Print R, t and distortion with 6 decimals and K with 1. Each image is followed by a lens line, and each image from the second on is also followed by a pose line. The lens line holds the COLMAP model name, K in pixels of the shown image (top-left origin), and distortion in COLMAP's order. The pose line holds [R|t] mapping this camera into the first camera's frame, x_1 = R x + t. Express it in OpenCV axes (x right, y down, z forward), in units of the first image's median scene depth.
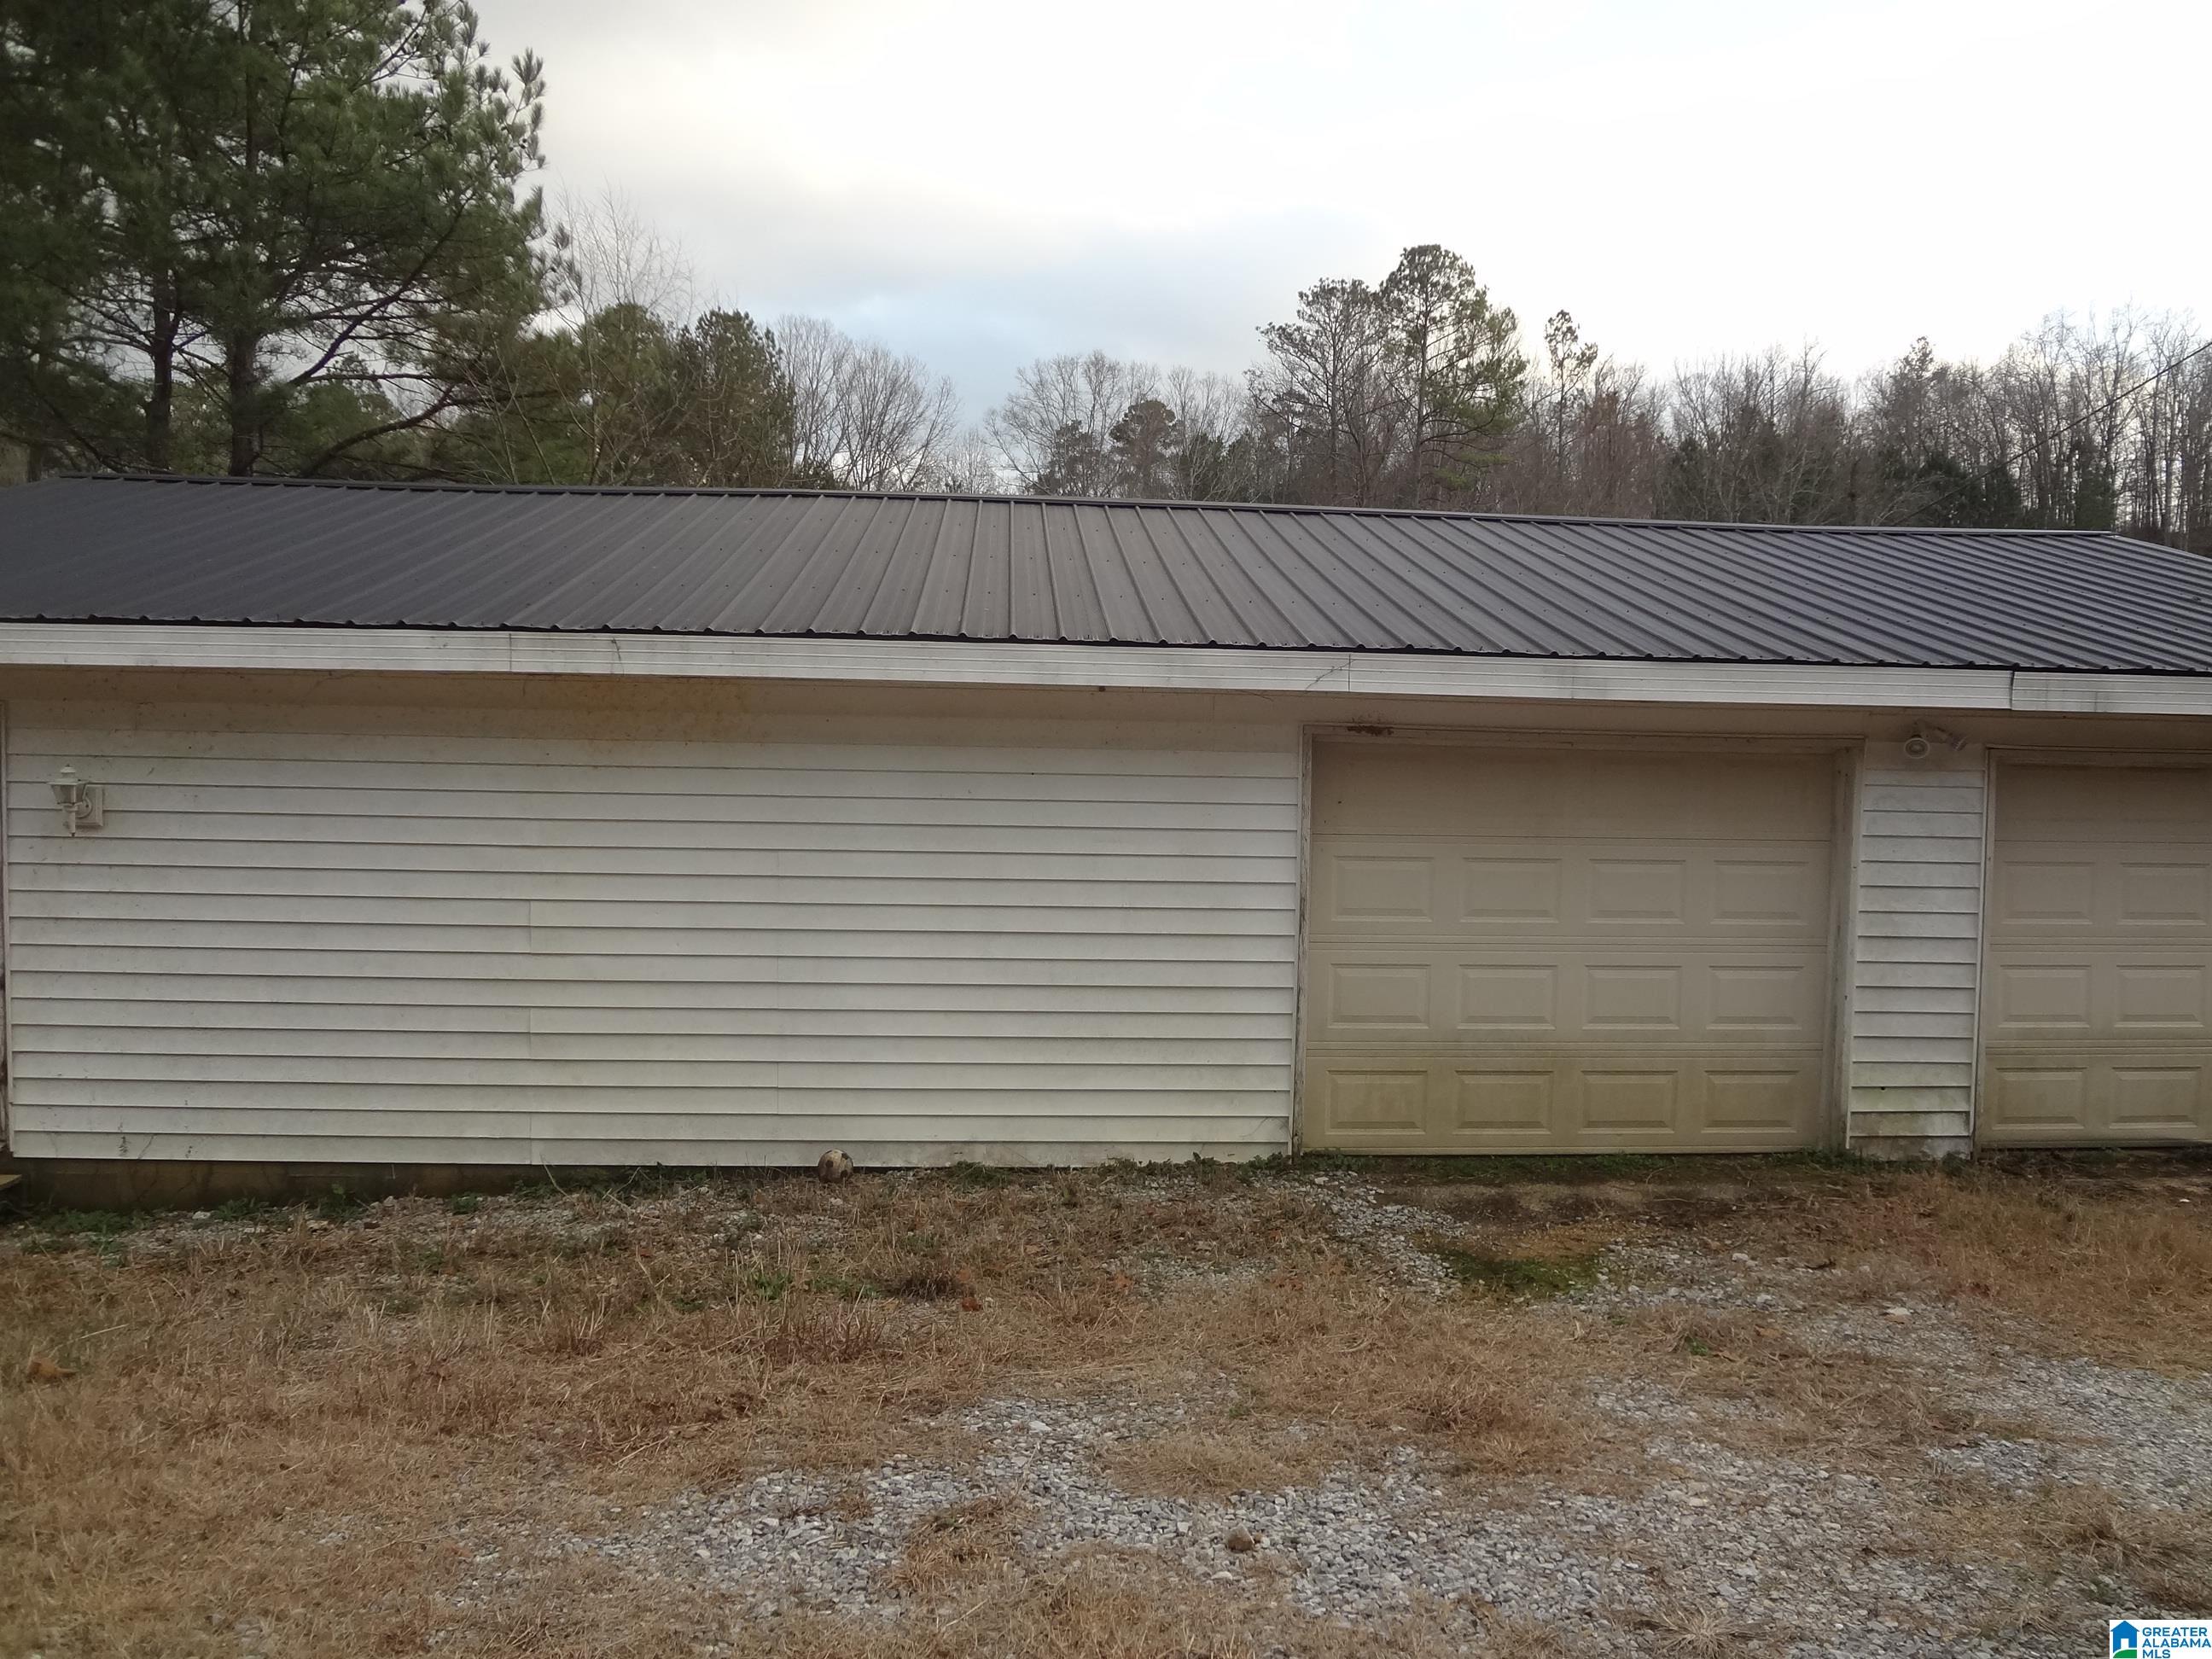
lens RADIAL K [[1641.1, 0, 1106.6], [0, 1641.1, 826.5], [0, 0, 1]] dist [-0.053983, 0.018000]
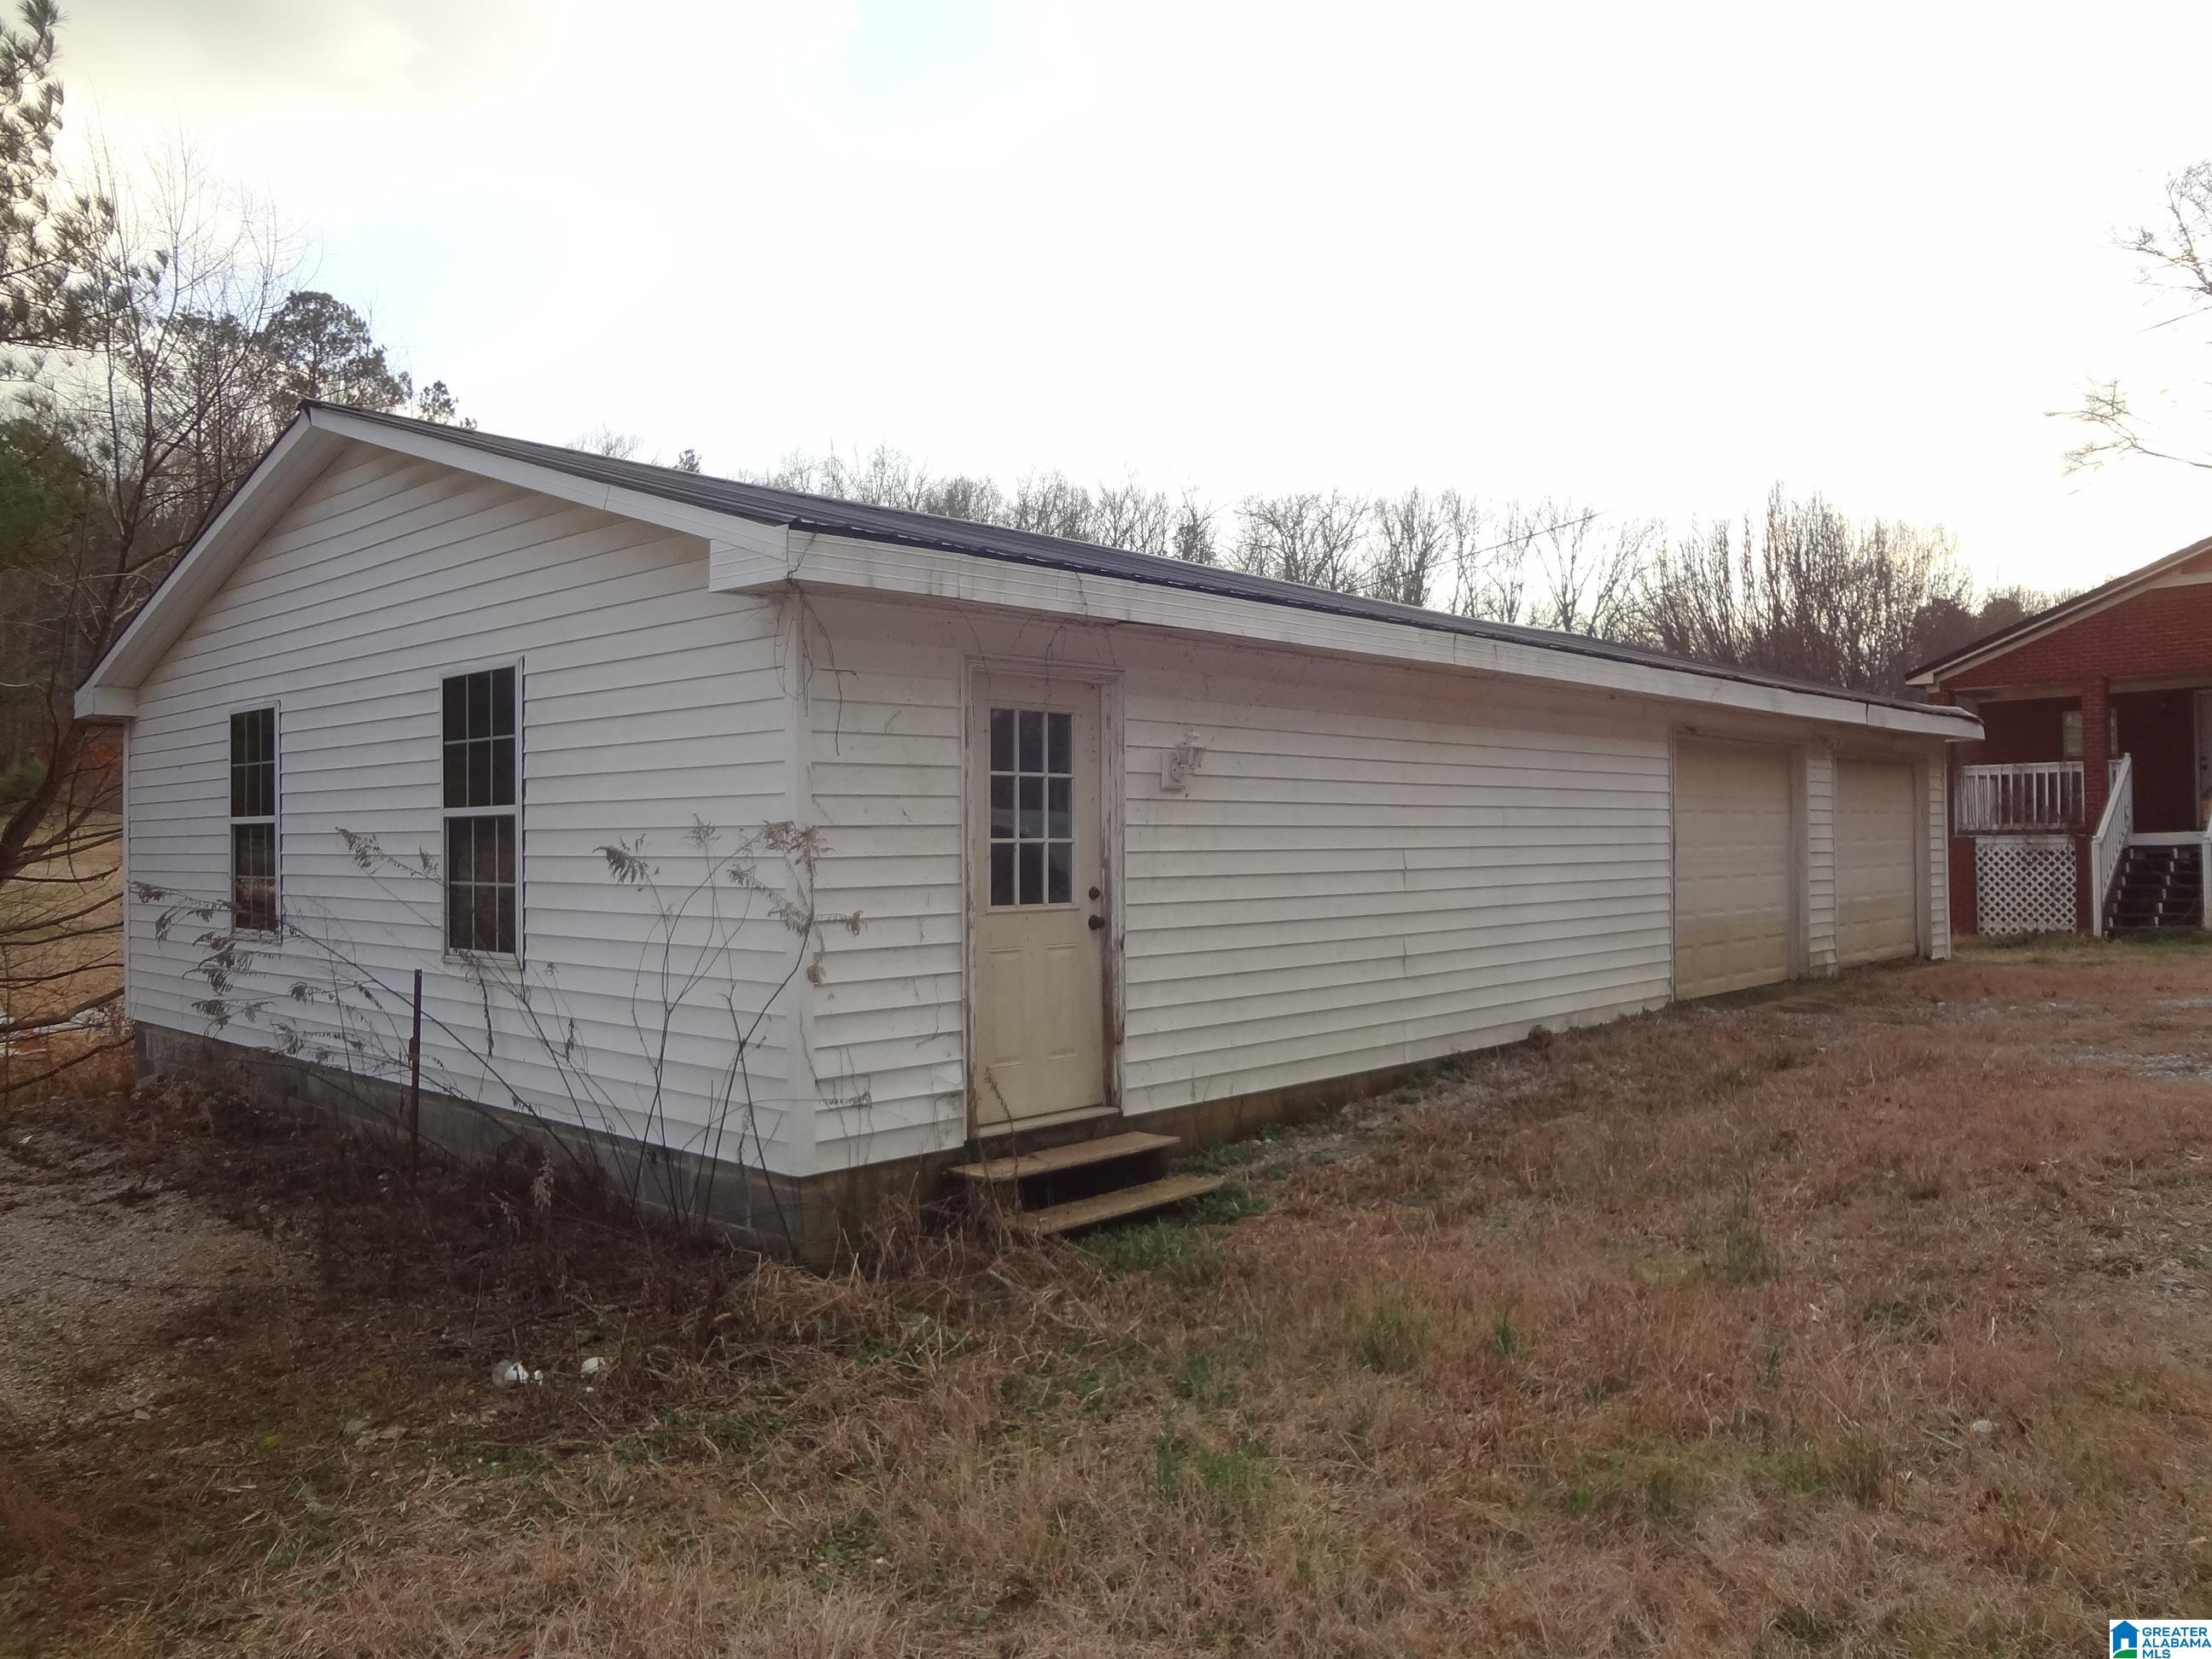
lens RADIAL K [[1641.1, 0, 1108.2], [0, 1641.1, 823.3], [0, 0, 1]] dist [-0.053983, 0.018000]
pose [[0.728066, -0.018295, 0.685263, -1.339780], [0.053730, 0.998091, -0.030439, 0.050440], [-0.683398, 0.058981, 0.727660, 0.234356]]
